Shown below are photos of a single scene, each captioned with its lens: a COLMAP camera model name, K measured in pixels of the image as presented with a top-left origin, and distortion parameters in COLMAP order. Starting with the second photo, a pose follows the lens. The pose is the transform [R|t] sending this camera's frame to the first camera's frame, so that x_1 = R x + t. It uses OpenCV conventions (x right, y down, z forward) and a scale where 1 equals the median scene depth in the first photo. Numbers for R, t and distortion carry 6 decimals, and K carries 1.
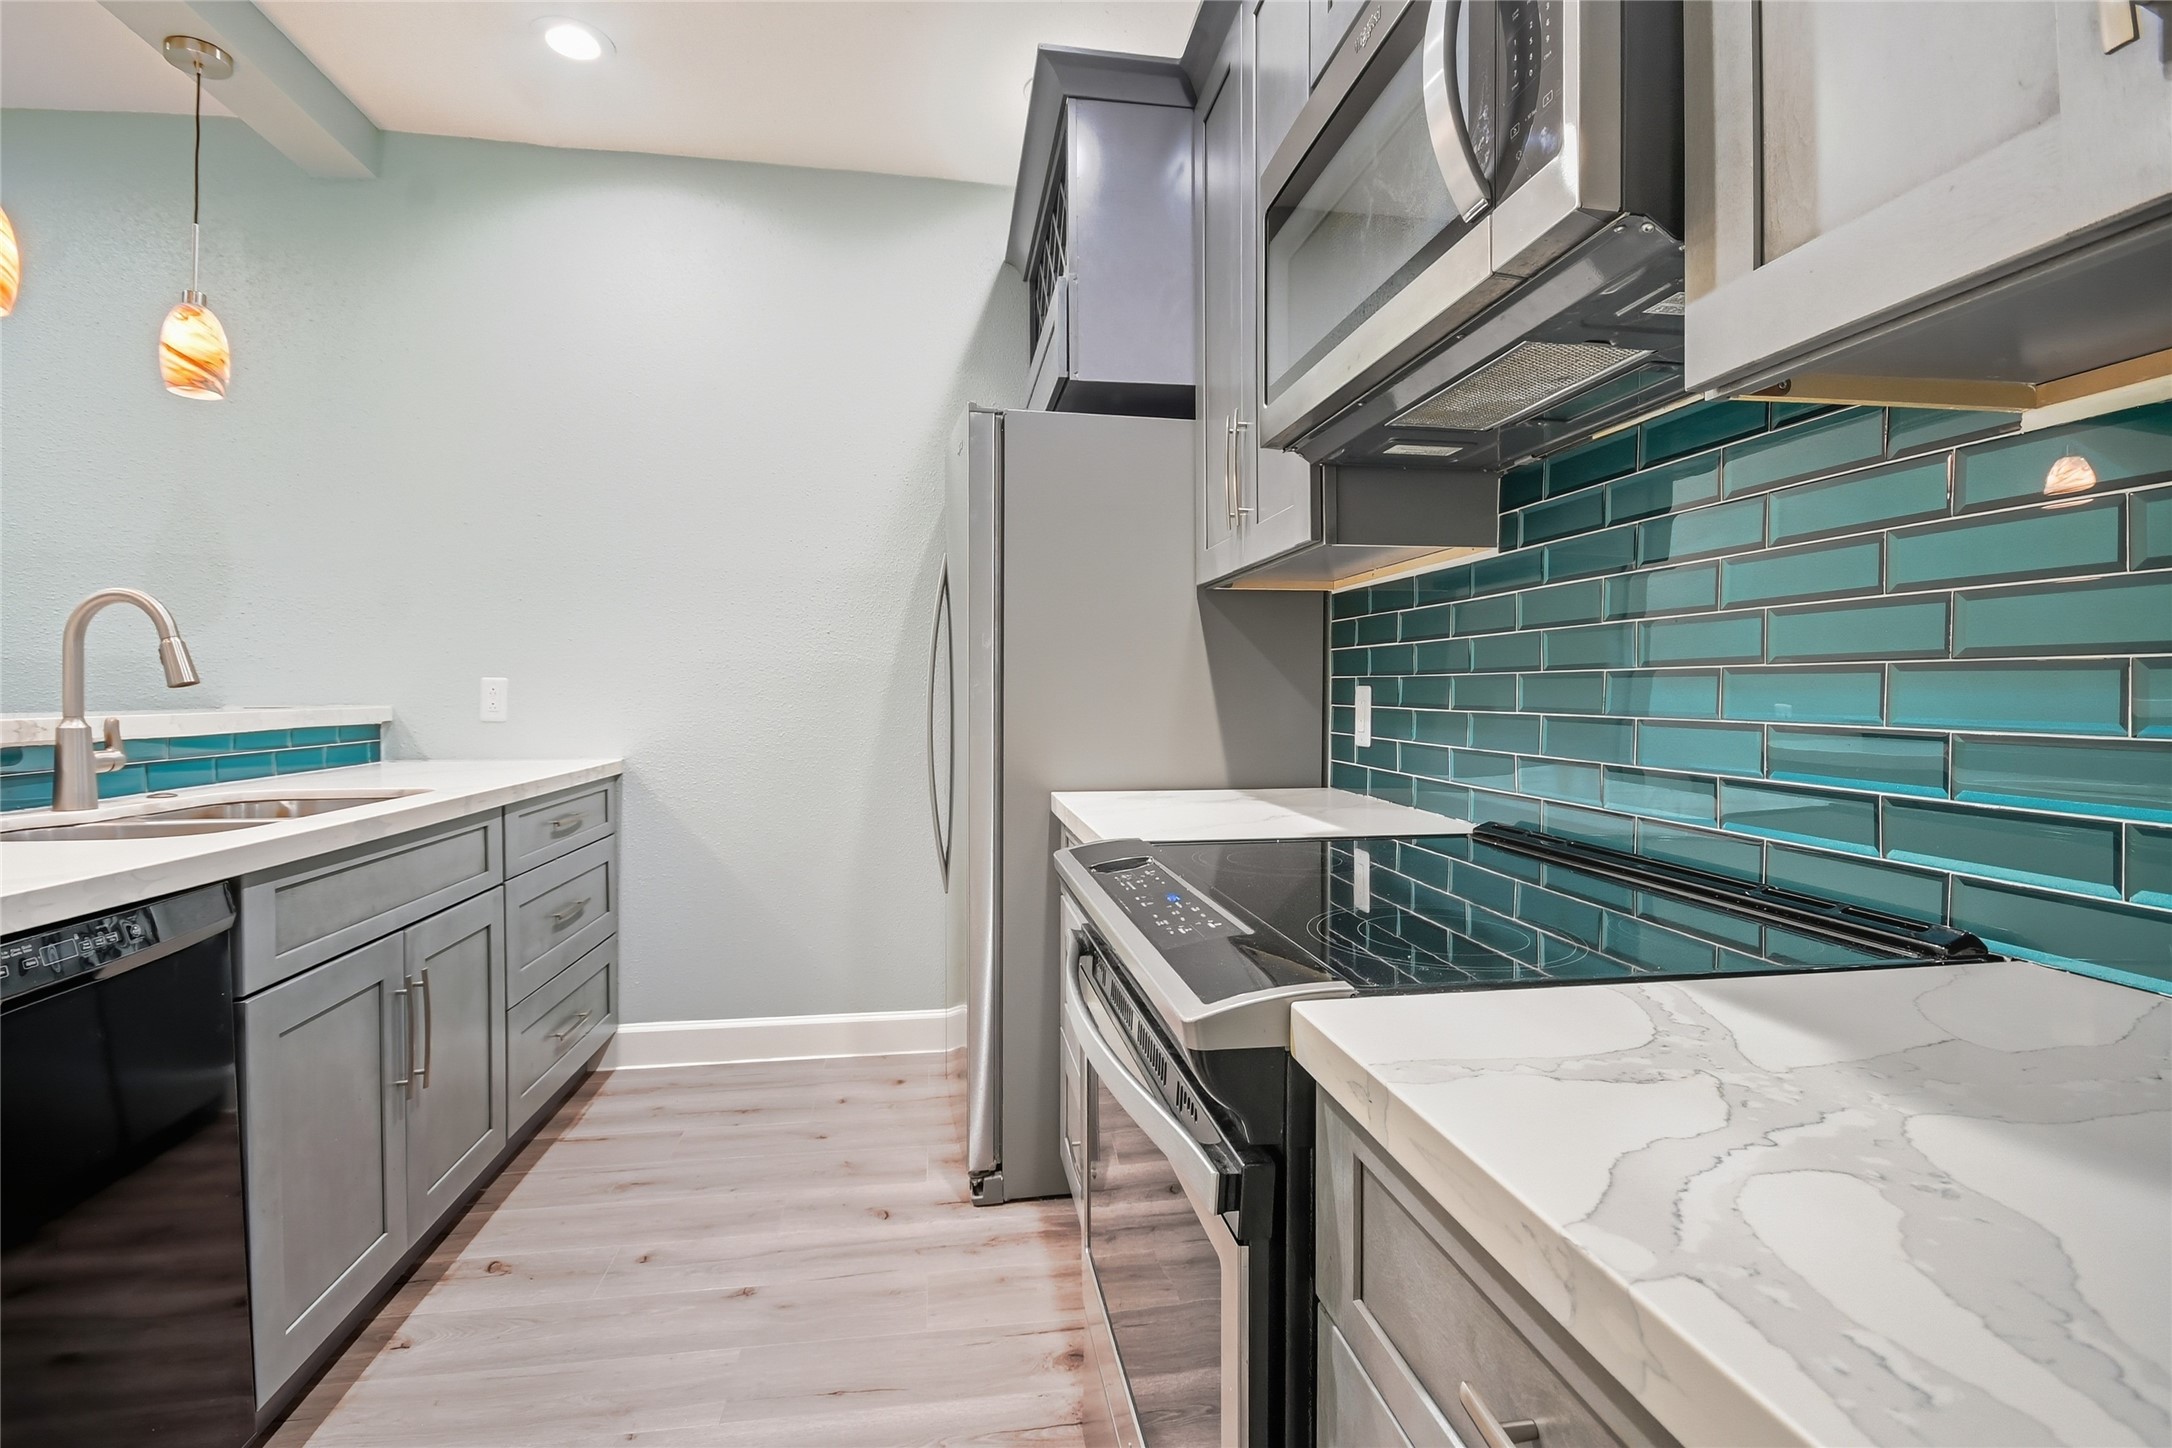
lens RADIAL K [[989.4, 0, 1088.2], [0, 989.4, 710.5], [0, 0, 1]] dist [0.019784, 0.000265]
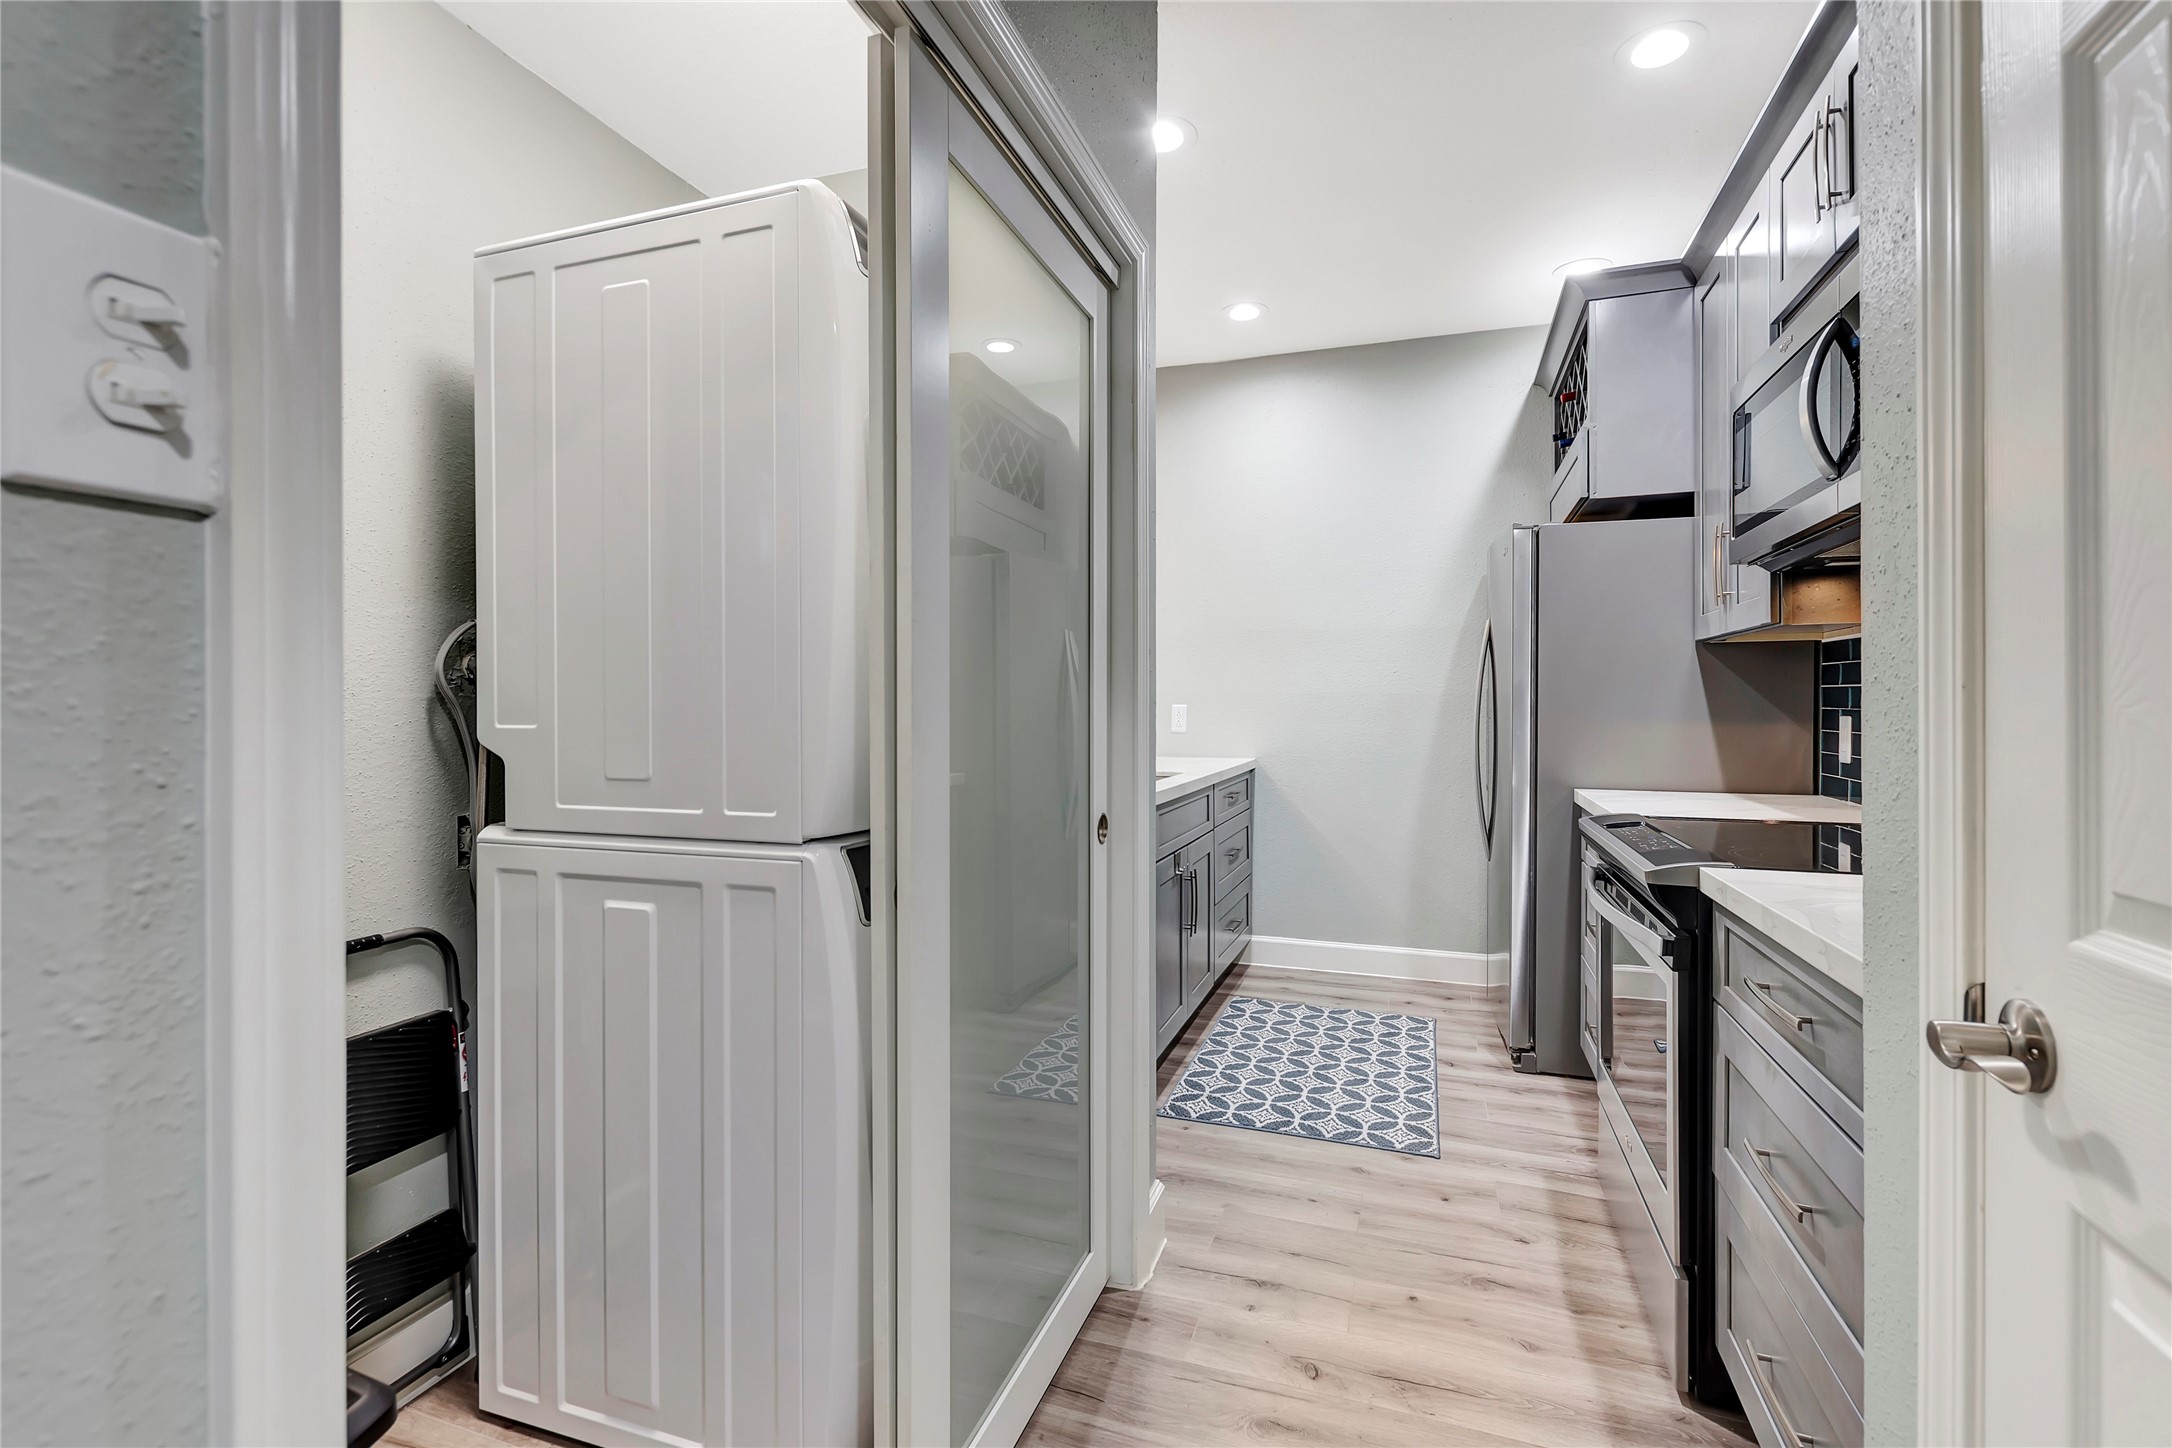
lens RADIAL K [[953.9, 0, 1105.3], [0, 953.9, 712.2], [0, 0, 1]] dist [0.004991, -0.001847]
pose [[0.884378, 0.003211, -0.466761, 0.006907], [-0.009061, 0.999906, -0.010290, -0.007740], [0.466684, 0.013330, 0.884324, -0.520768]]
